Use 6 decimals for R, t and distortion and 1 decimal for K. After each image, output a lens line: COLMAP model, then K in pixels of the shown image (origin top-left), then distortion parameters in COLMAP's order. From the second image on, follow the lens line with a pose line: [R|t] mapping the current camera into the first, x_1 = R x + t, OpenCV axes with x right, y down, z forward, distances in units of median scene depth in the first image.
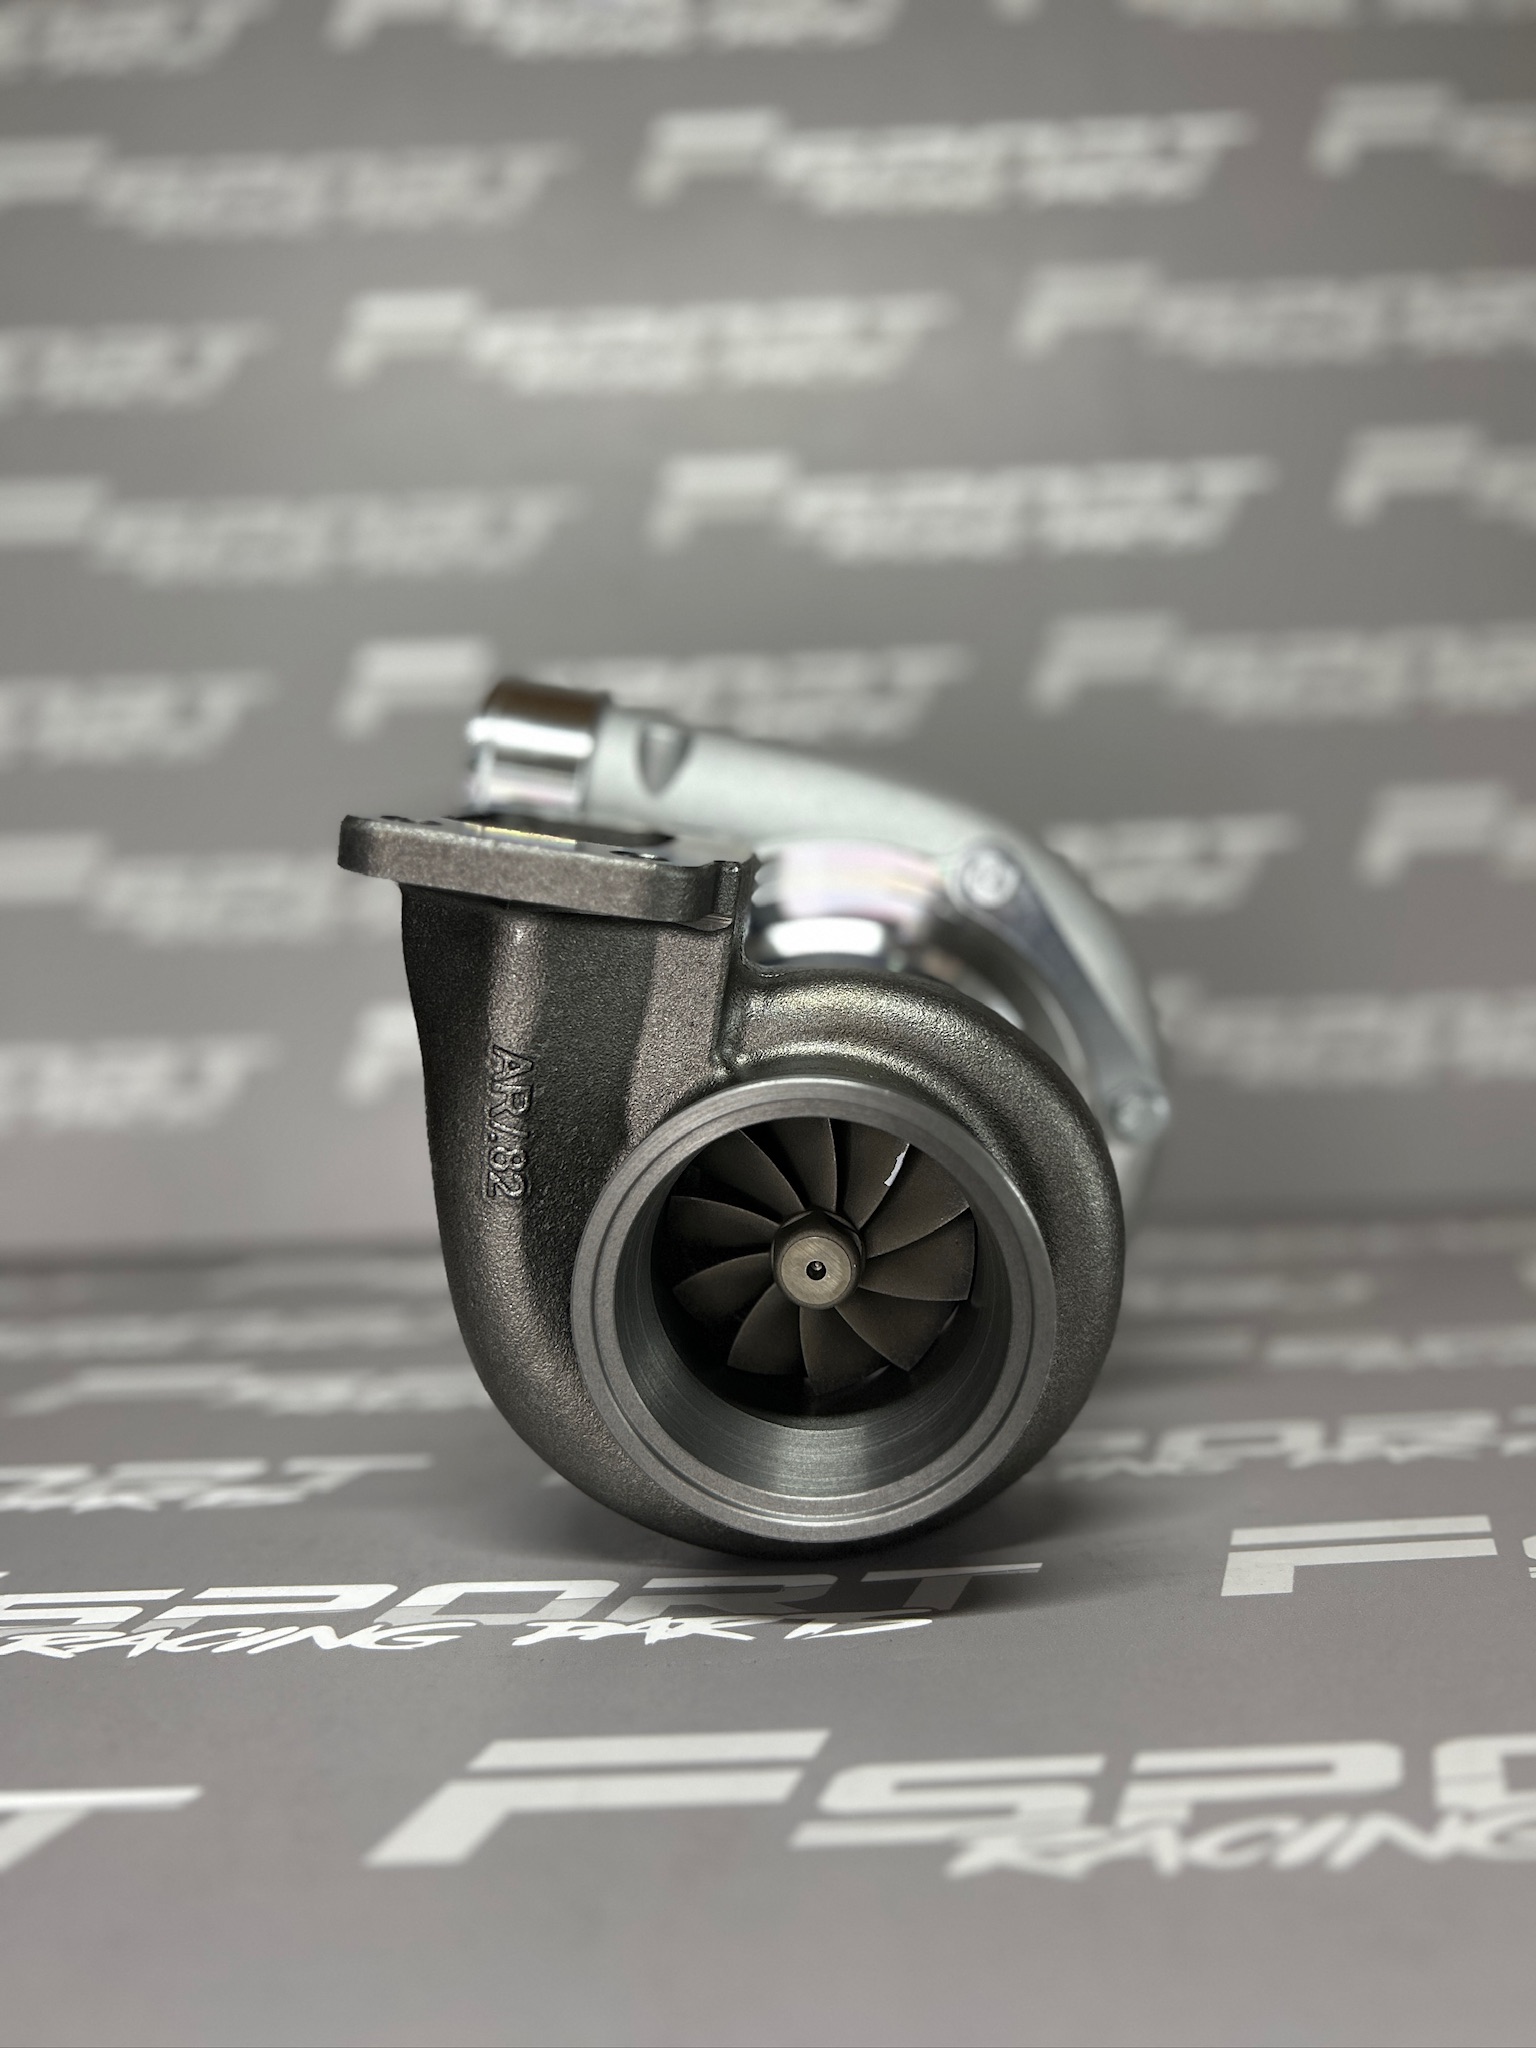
lens RADIAL K [[1648.6, 0, 768.0], [0, 1648.6, 1024.0], [0, 0, 1]] dist [-0.000510, 0.013251]
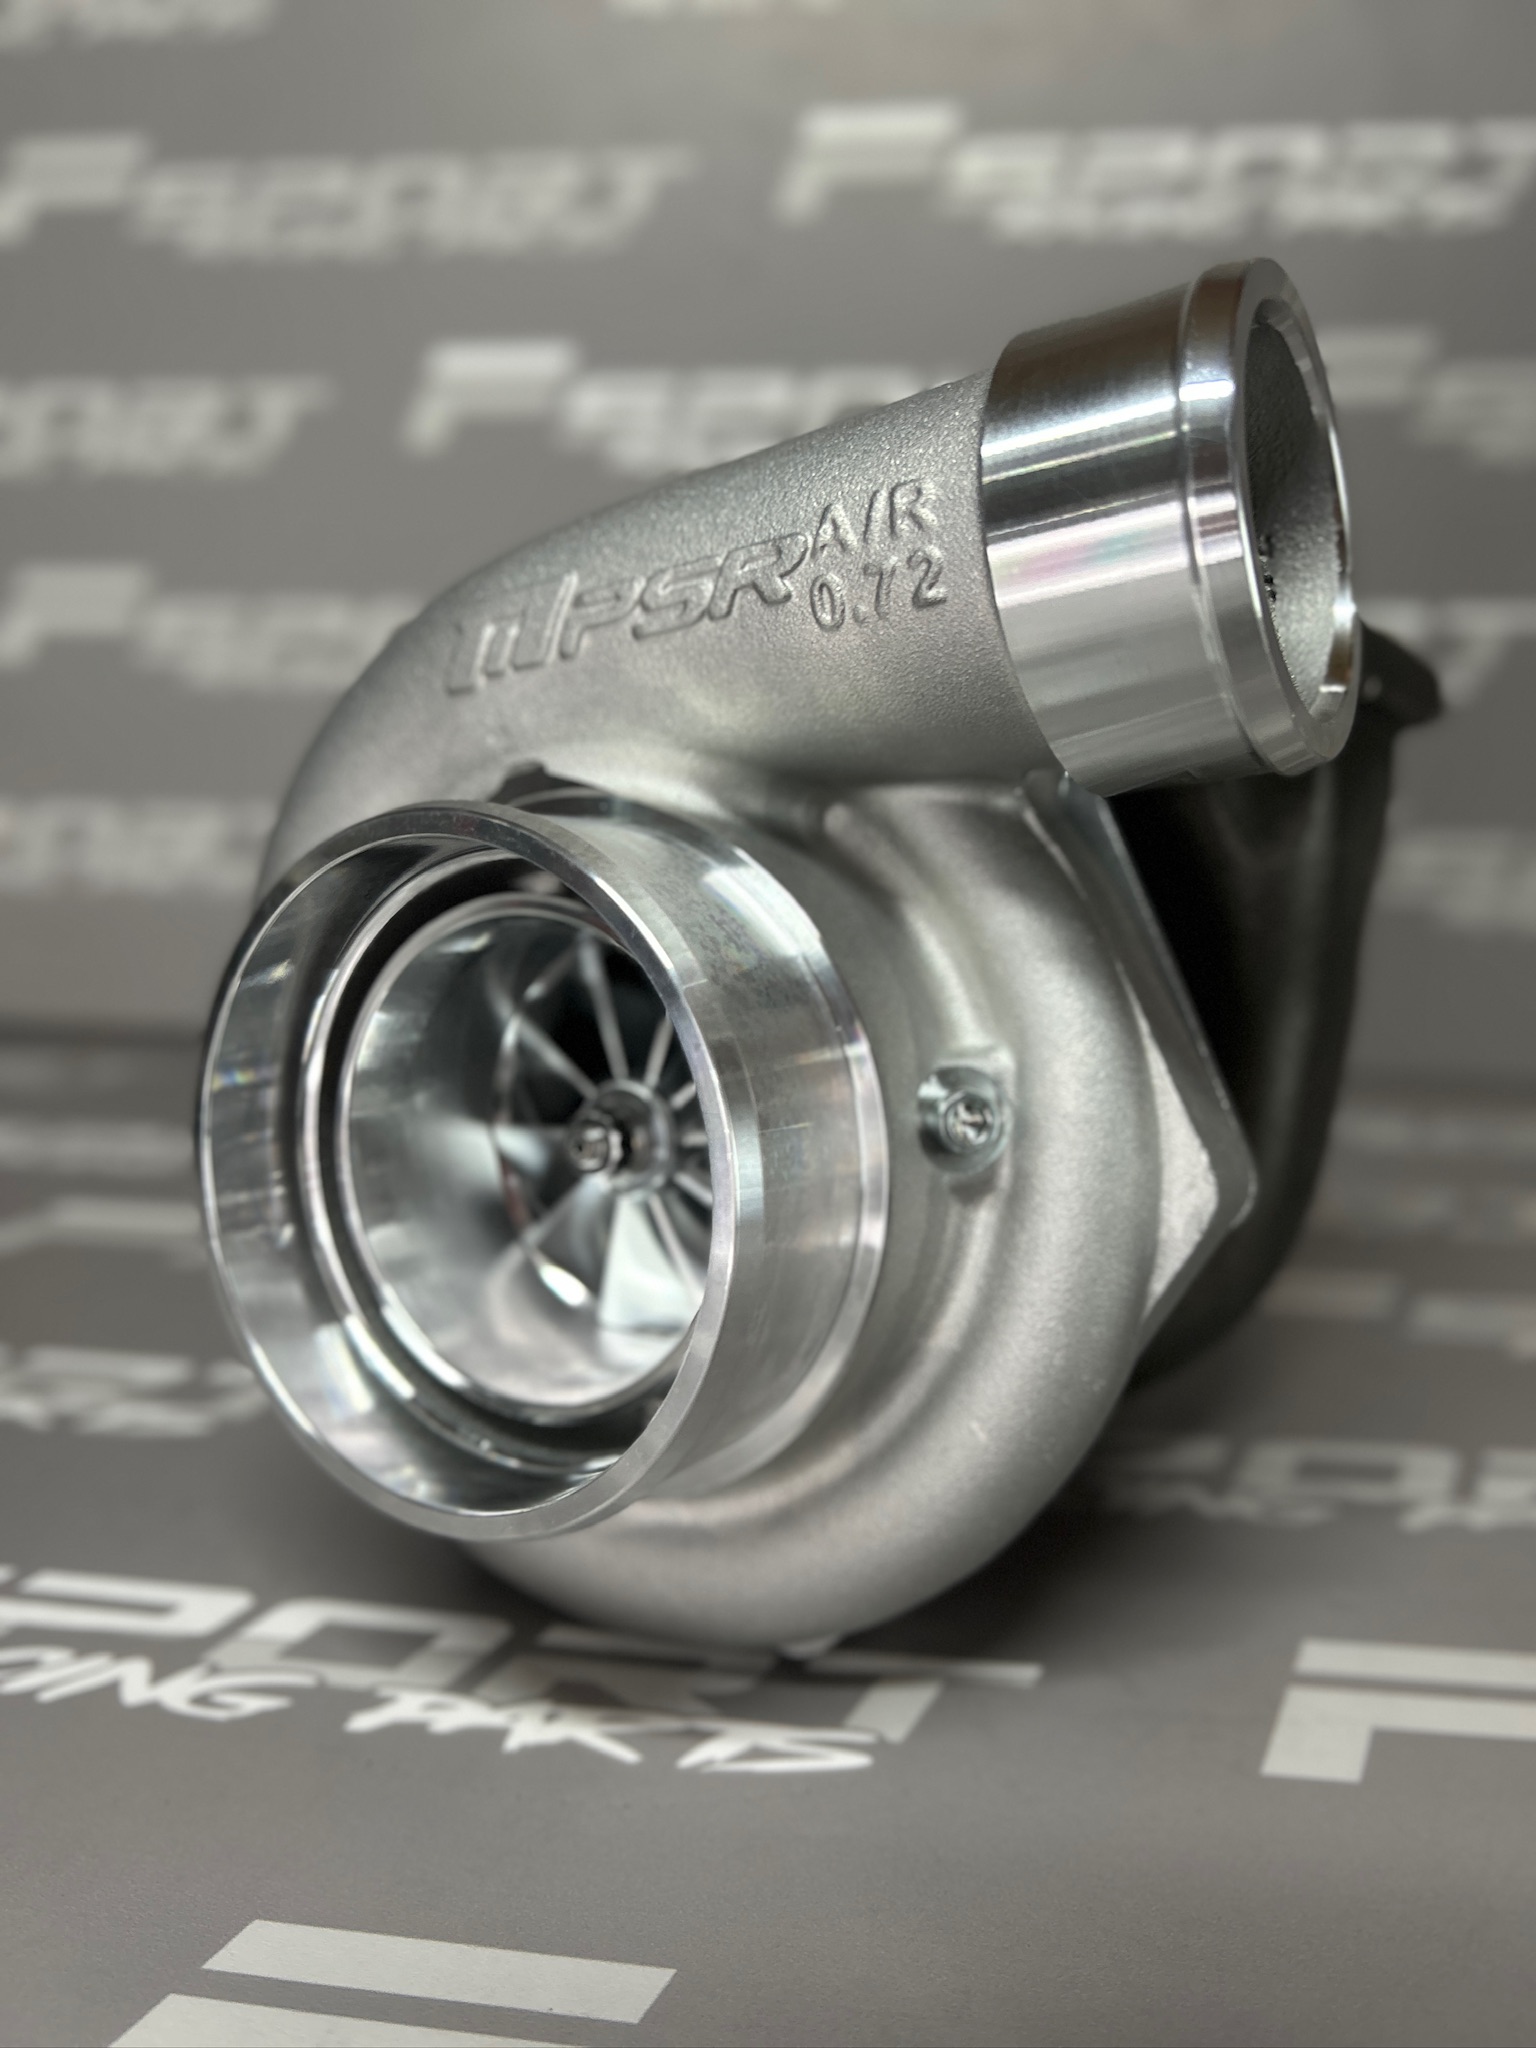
lens RADIAL K [[1648.6, 0, 768.0], [0, 1648.6, 1024.0], [0, 0, 1]] dist [-0.000510, 0.013251]
pose [[0.990155, 0.071913, -0.120087, 0.110001], [-0.048743, 0.981379, 0.185794, -0.108755], [0.131212, -0.178111, 0.975223, 0.277775]]
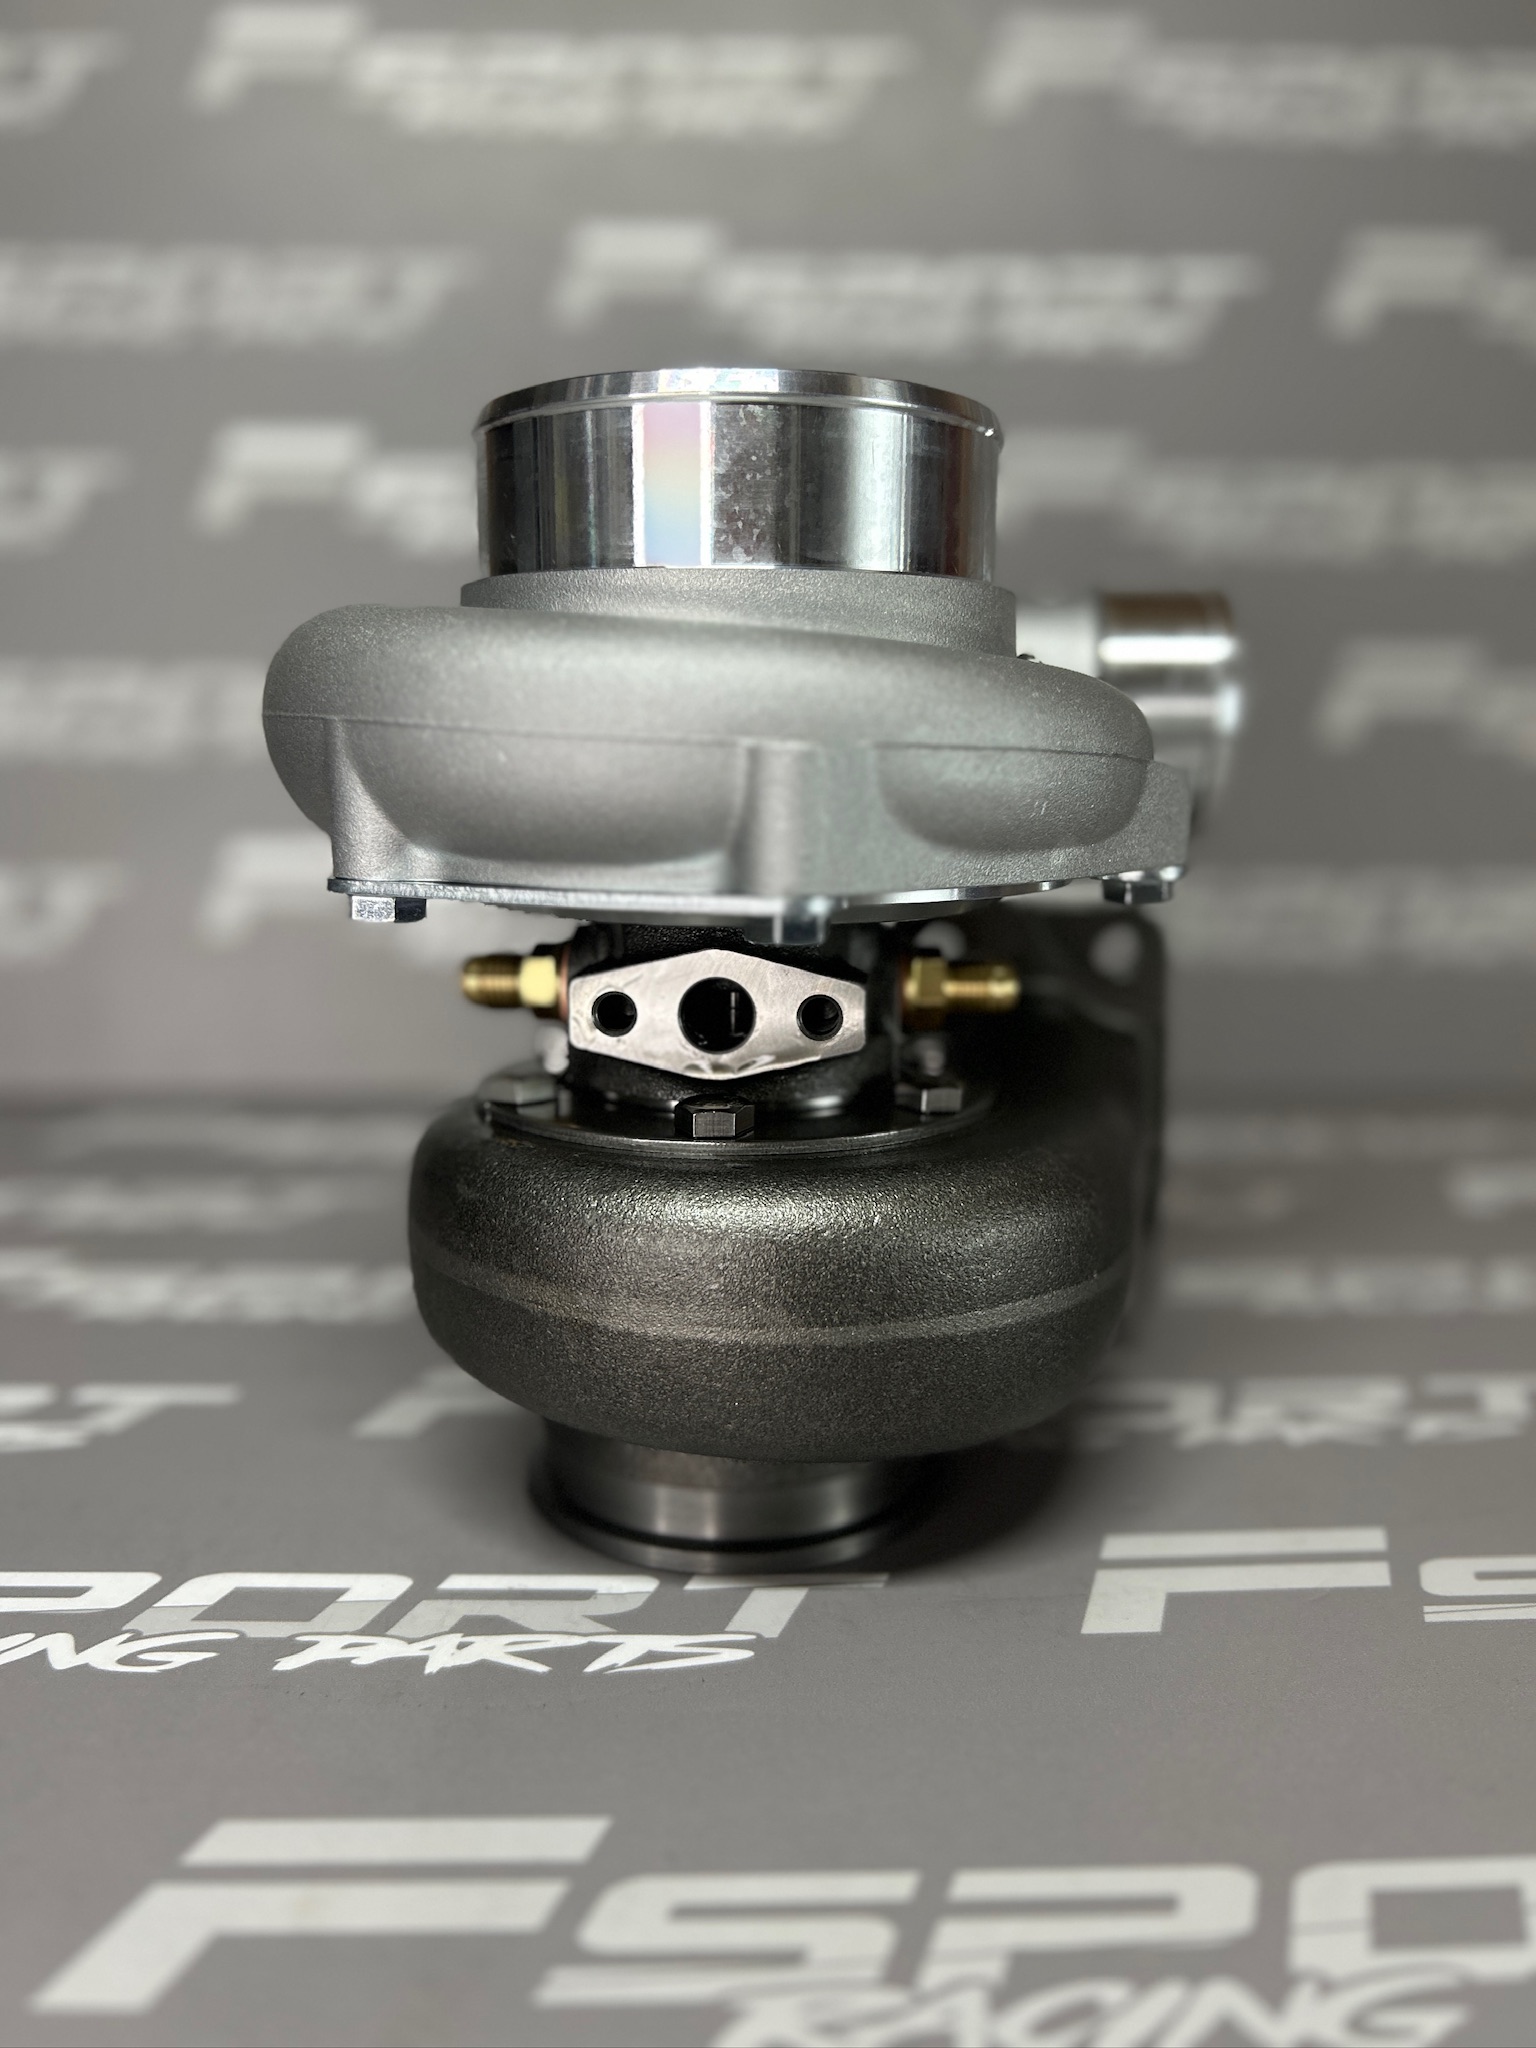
lens RADIAL K [[1654.8, 0, 768.0], [0, 1654.8, 1024.0], [0, 0, 1]] dist [-0.006650, 0.011140]
pose [[0.998798, 0.037458, 0.031604, 0.061233], [-0.041241, 0.990778, 0.129063, -0.080304], [-0.026478, -0.130211, 0.991133, 0.151526]]
